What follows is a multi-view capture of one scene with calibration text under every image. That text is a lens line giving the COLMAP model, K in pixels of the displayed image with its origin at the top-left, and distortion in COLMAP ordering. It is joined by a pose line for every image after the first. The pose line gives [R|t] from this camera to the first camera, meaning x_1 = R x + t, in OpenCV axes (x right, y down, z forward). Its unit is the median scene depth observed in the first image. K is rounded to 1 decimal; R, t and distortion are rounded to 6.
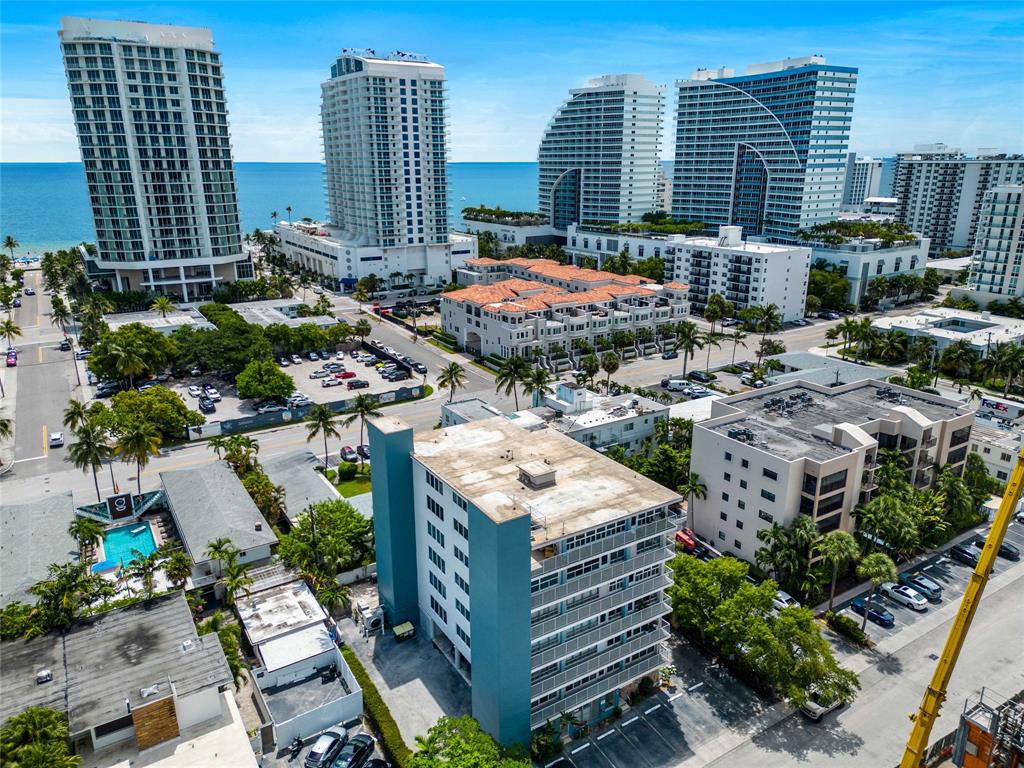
lens RADIAL K [[714.7, 0, 510.4], [0, 714.7, 392.6], [0, 0, 1]] dist [0.063593, -0.048423]
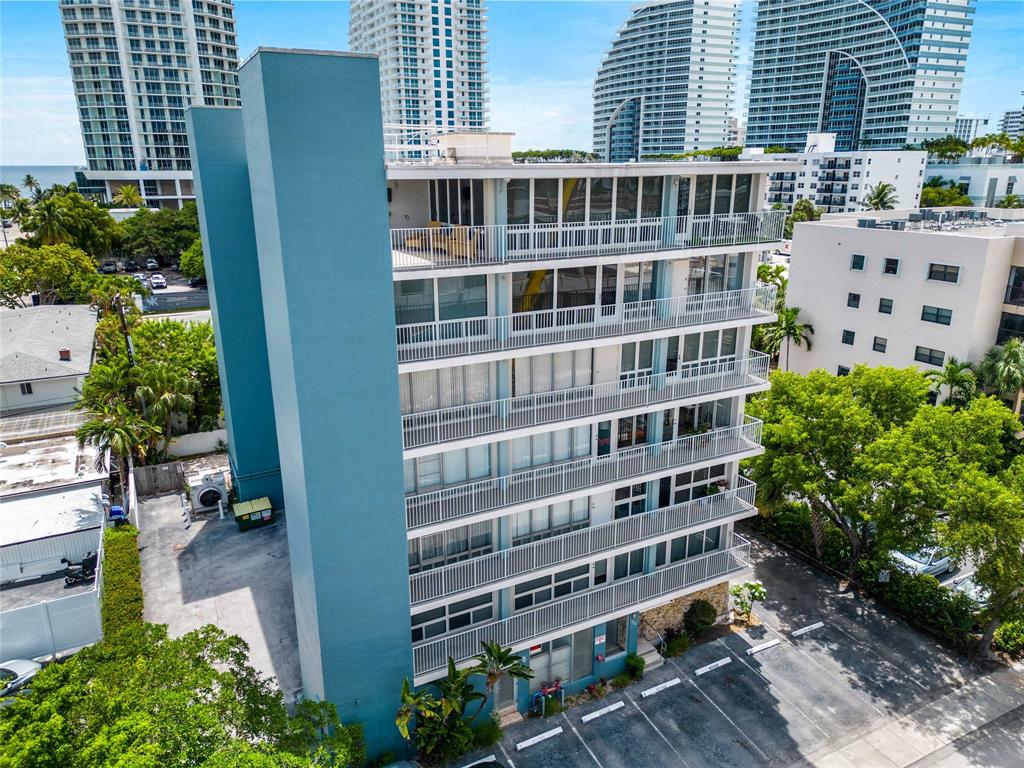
lens RADIAL K [[714.7, 0, 510.5], [0, 714.7, 388.8], [0, 0, 1]] dist [0.063593, -0.048423]
pose [[0.996250, 0.026194, -0.082461, 0.030824], [-0.027065, 0.999589, -0.009464, 0.081636], [0.082179, 0.011660, 0.996549, 0.160745]]
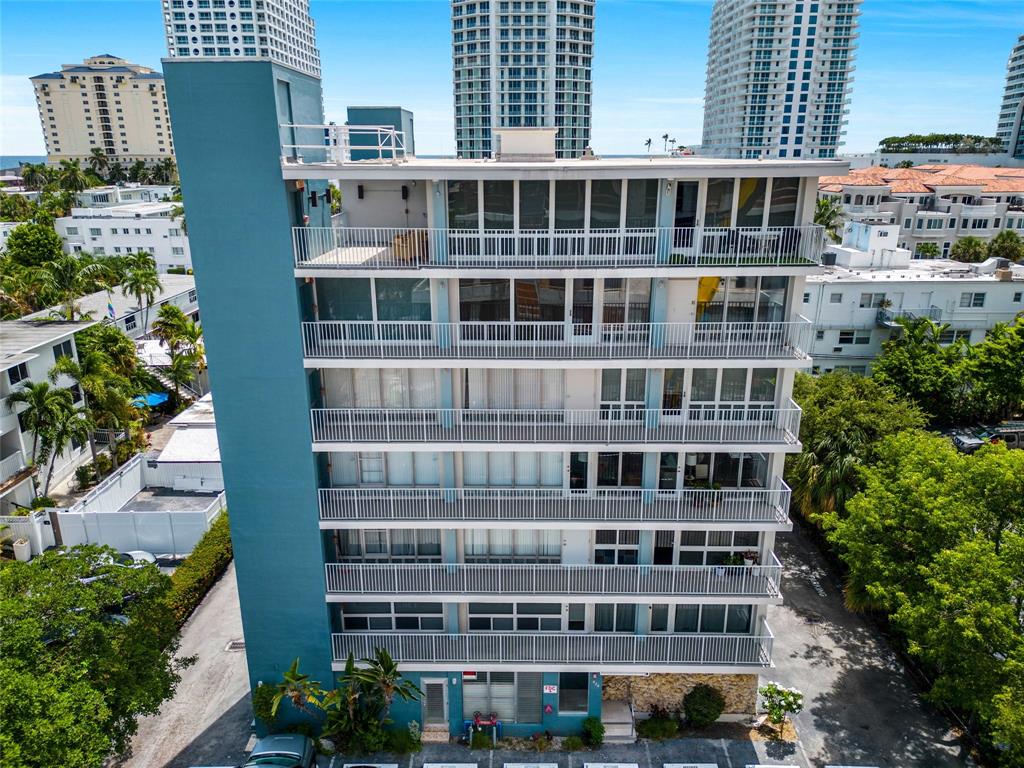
lens RADIAL K [[714.7, 0, 511.6], [0, 714.7, 386.4], [0, 0, 1]] dist [0.063593, -0.048423]
pose [[0.839655, 0.170302, -0.515730, 0.084294], [-0.169610, 0.984298, 0.048890, 0.071835], [0.515958, 0.046422, 0.855355, 0.185603]]
